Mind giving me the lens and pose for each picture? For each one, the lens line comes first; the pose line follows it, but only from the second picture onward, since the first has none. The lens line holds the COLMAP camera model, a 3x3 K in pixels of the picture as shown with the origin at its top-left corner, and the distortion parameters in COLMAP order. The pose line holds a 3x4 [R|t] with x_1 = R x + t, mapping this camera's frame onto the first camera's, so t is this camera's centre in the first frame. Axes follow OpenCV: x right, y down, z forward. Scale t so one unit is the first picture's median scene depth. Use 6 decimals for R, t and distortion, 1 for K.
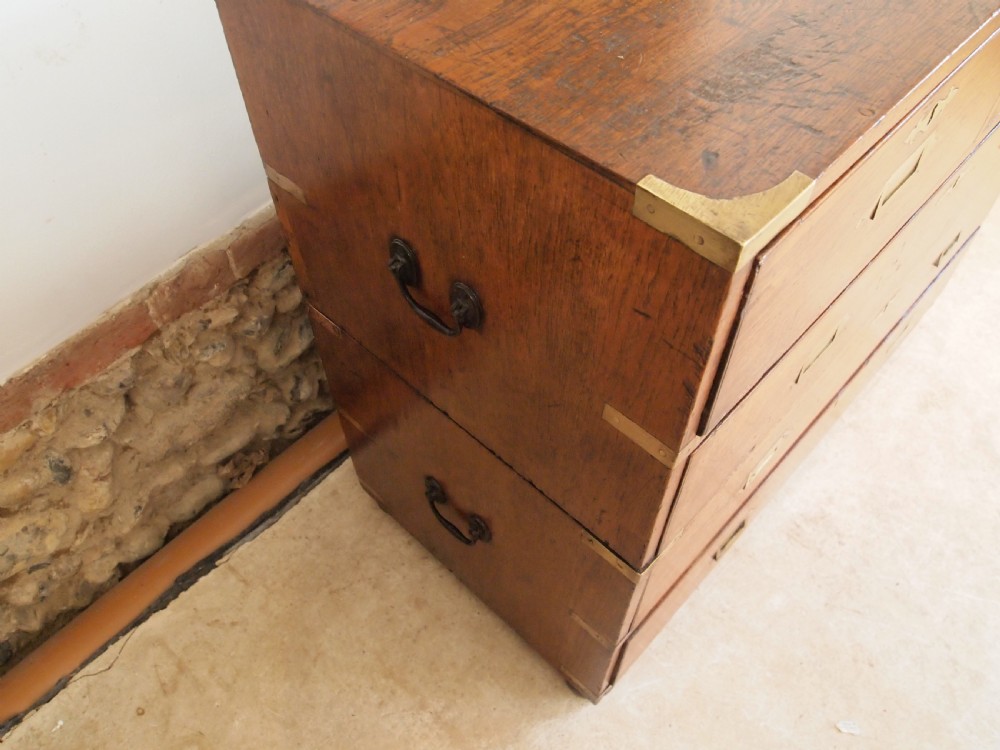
lens RADIAL K [[801.8, 0, 499.4], [0, 801.8, 377.7], [0, 0, 1]] dist [-0.045944, 0.004268]
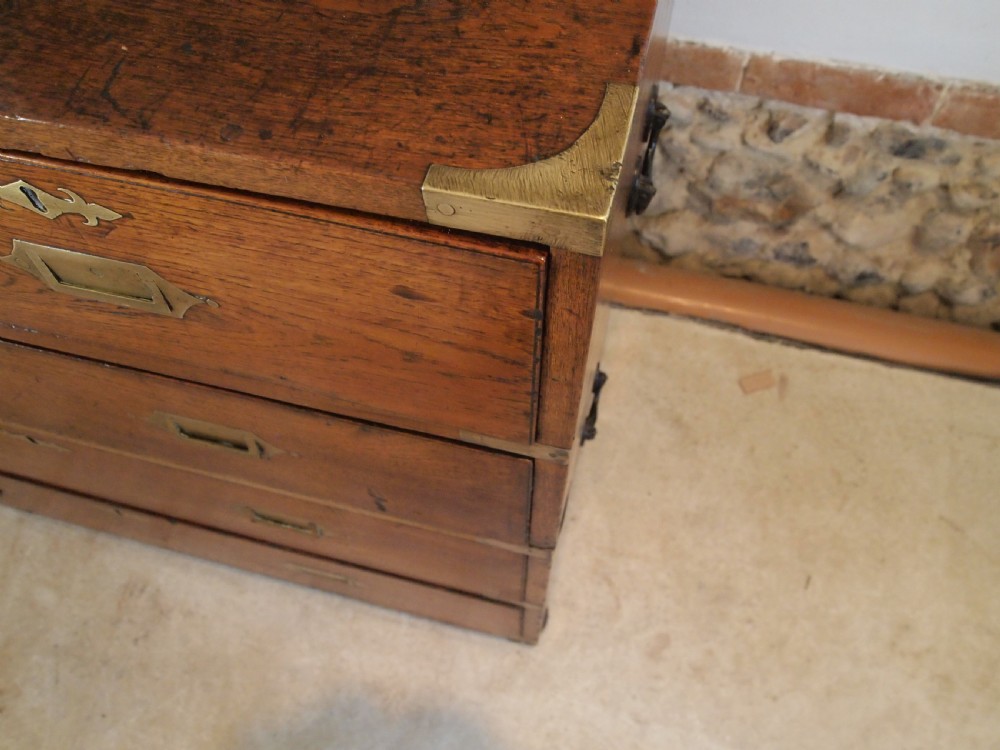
lens RADIAL K [[801.8, 0, 496.6], [0, 801.8, 375.8], [0, 0, 1]] dist [-0.045944, 0.004268]
pose [[0.495636, 0.763735, -0.413586, 0.835299], [-0.685390, 0.636417, 0.353856, -0.602205], [0.533465, 0.108083, 0.838888, 0.503134]]
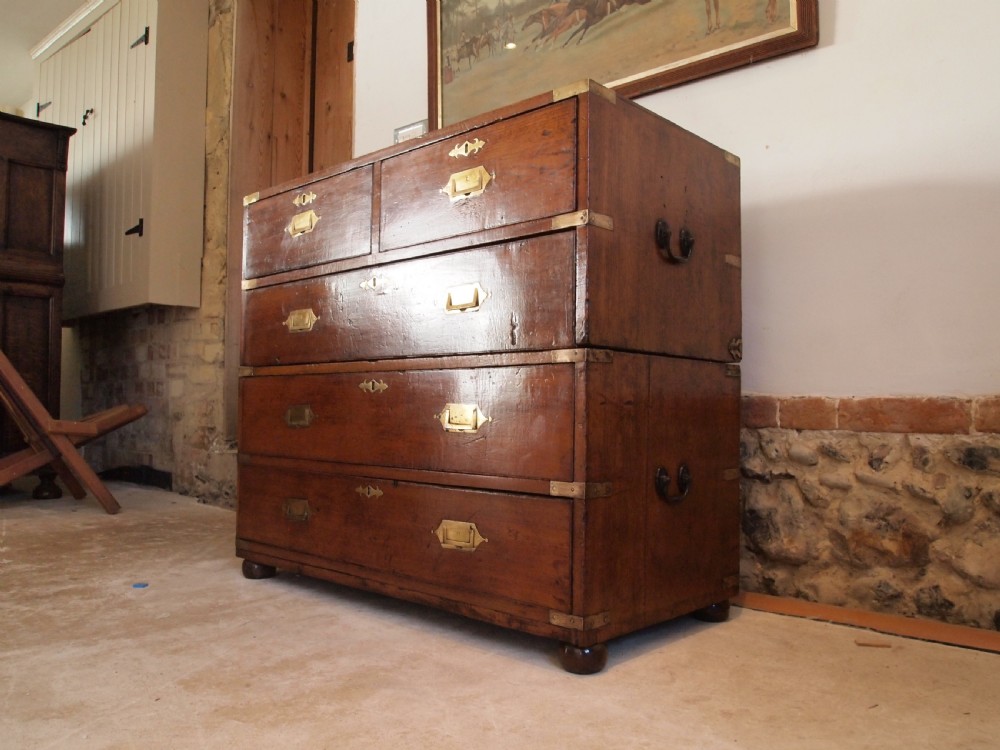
lens RADIAL K [[801.8, 0, 503.3], [0, 801.8, 380.1], [0, 0, 1]] dist [-0.045944, 0.004268]
pose [[0.013251, -0.031045, -0.999430, 1.734618], [-0.803600, 0.594458, -0.029120, -0.214102], [0.595023, 0.803528, -0.017071, 0.996503]]
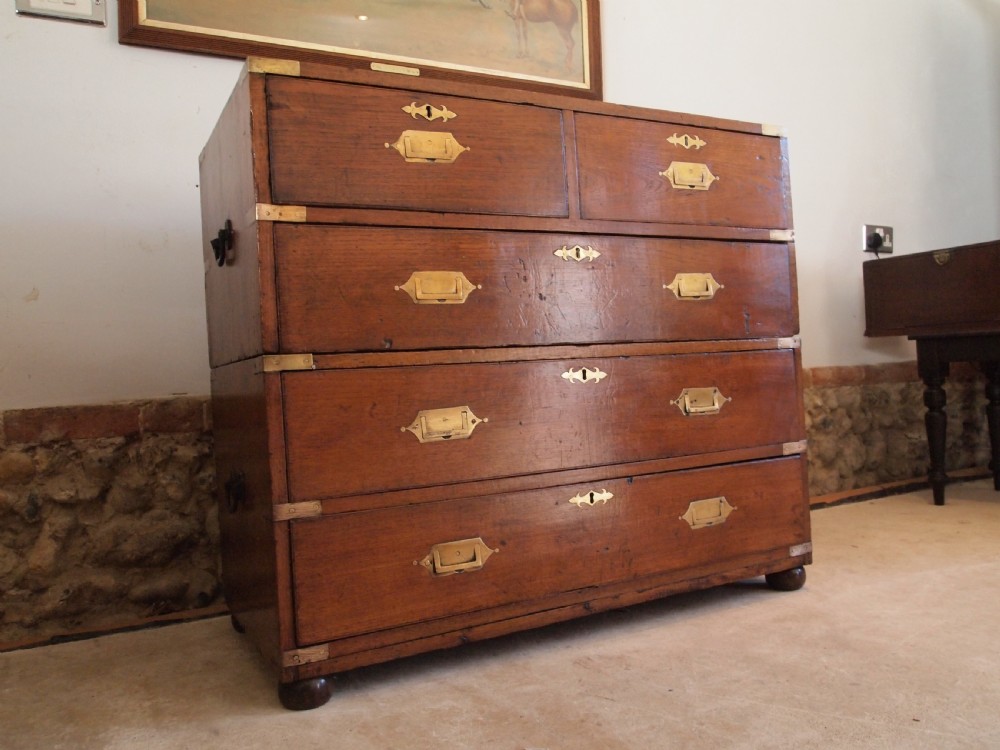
lens RADIAL K [[801.8, 0, 494.4], [0, 801.8, 382.4], [0, 0, 1]] dist [-0.045944, 0.004268]
pose [[0.945621, -0.046448, -0.321936, 0.657474], [-0.225905, 0.618321, -0.752759, 0.807077], [0.234024, 0.784552, 0.574205, 0.186899]]
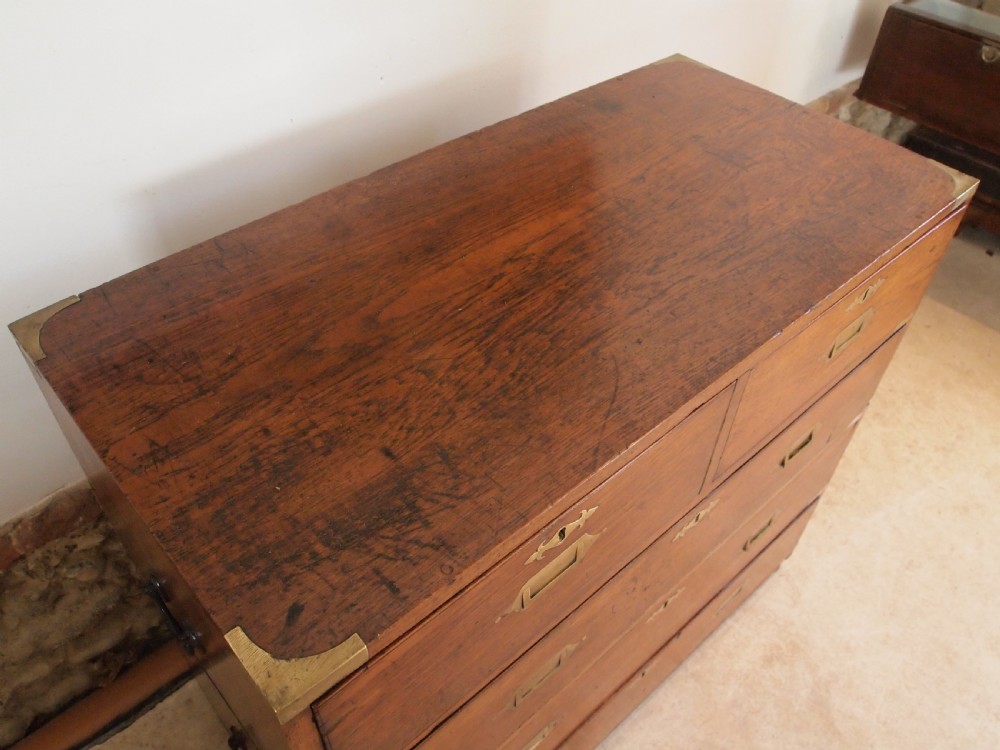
lens RADIAL K [[801.8, 0, 495.4], [0, 801.8, 376.0], [0, 0, 1]] dist [-0.045944, 0.004268]
pose [[0.996539, 0.077576, -0.029871, 0.225952], [-0.081103, 0.986161, -0.144597, -0.187295], [0.018241, 0.146519, 0.989040, -0.106052]]
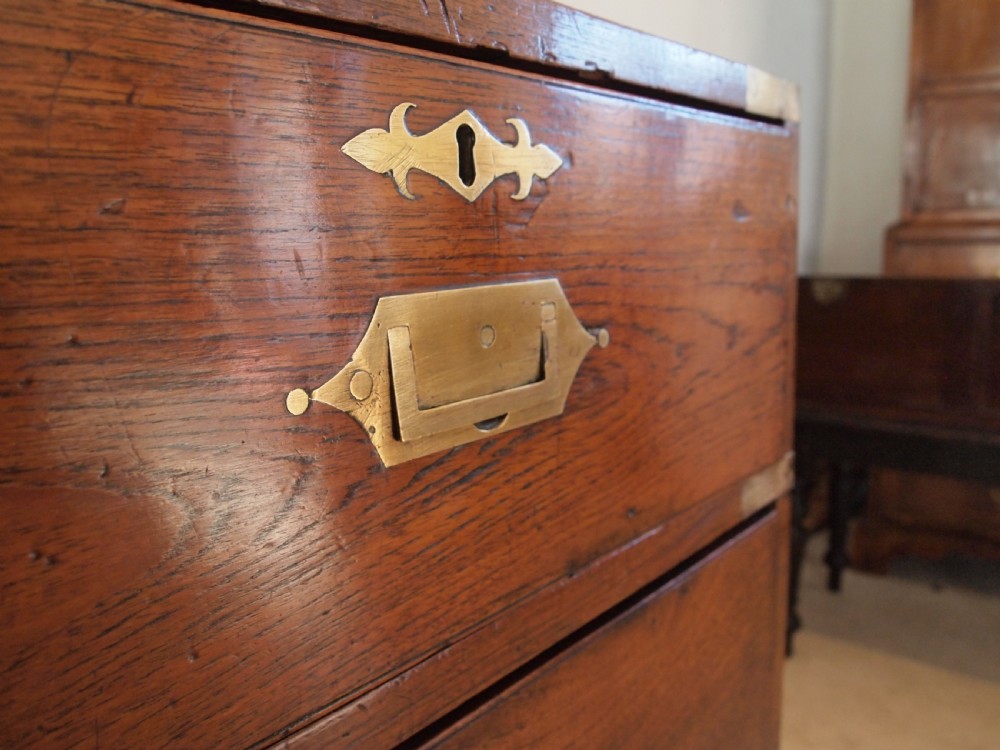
lens RADIAL K [[801.8, 0, 498.9], [0, 801.8, 372.8], [0, 0, 1]] dist [-0.045944, 0.004268]
pose [[0.998665, -0.038960, 0.033905, 0.559314], [0.051580, 0.718960, -0.693135, -0.229841], [0.002628, 0.693959, 0.720010, 0.561121]]
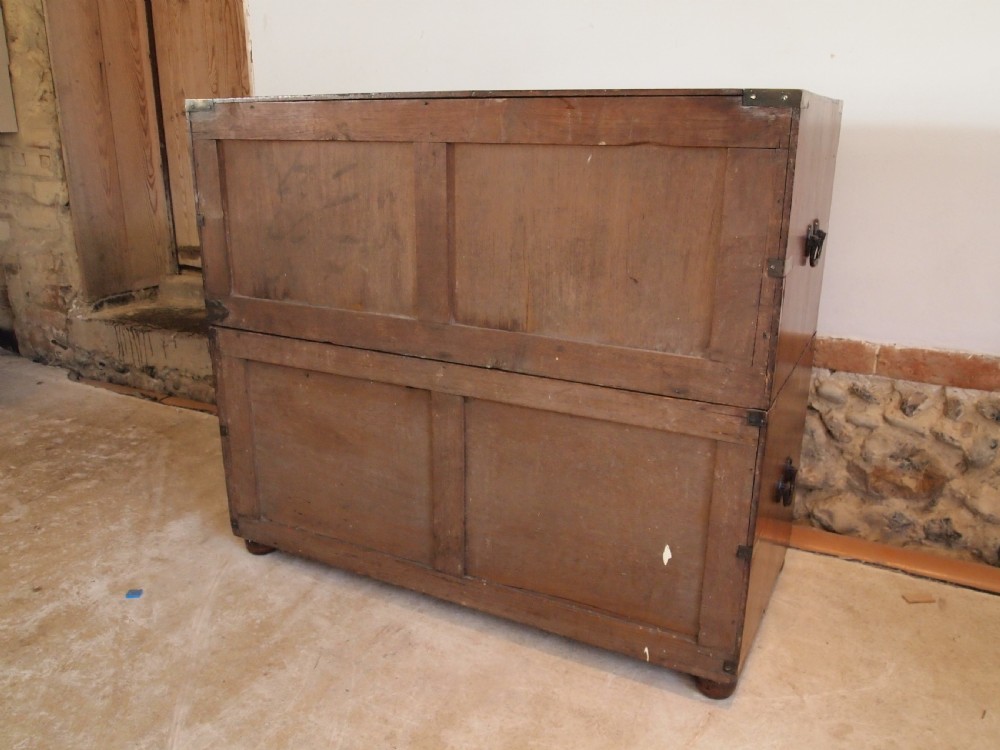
lens RADIAL K [[801.8, 0, 501.2], [0, 801.8, 378.3], [0, 0, 1]] dist [-0.045944, 0.004268]
pose [[0.271221, 0.295893, -0.915907, 1.453339], [-0.770775, 0.636709, -0.022549, -0.129577], [0.576494, 0.712074, 0.400756, 0.450285]]
